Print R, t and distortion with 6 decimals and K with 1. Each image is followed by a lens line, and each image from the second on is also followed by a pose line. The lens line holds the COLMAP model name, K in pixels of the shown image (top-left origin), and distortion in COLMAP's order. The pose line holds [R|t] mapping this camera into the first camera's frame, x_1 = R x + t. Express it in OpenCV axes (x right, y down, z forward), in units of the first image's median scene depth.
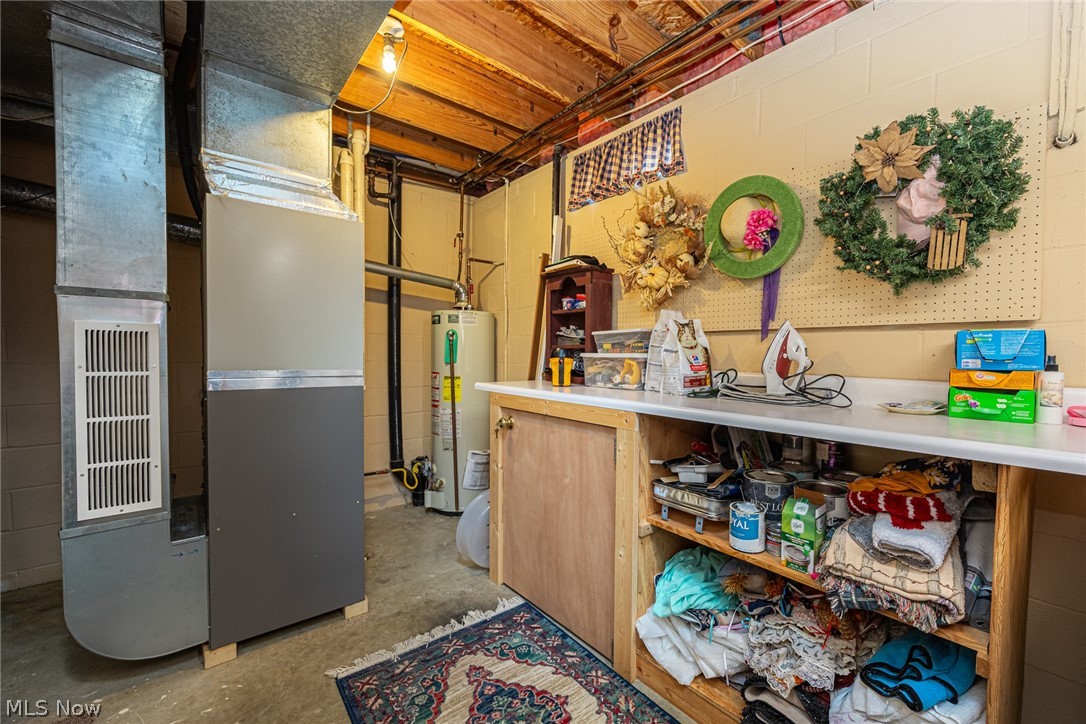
lens RADIAL K [[415.5, 0, 547.4], [0, 415.5, 361.7], [0, 0, 1]] dist [-0.000321, 0.000649]
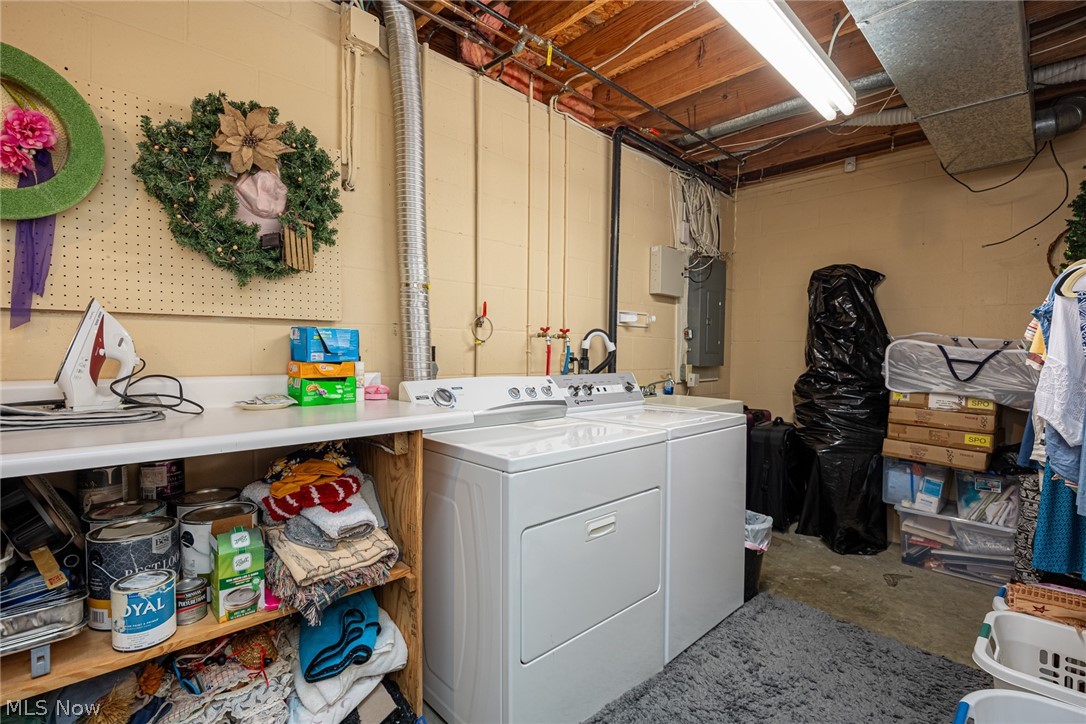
lens RADIAL K [[515.4, 0, 546.5], [0, 515.4, 362.8], [0, 0, 1]] dist [-0.014121, -0.000417]
pose [[-0.056654, -0.036318, 0.997733, -0.407742], [0.019304, 0.999112, 0.037464, -0.019477], [-0.998207, 0.021383, -0.055902, 0.443684]]
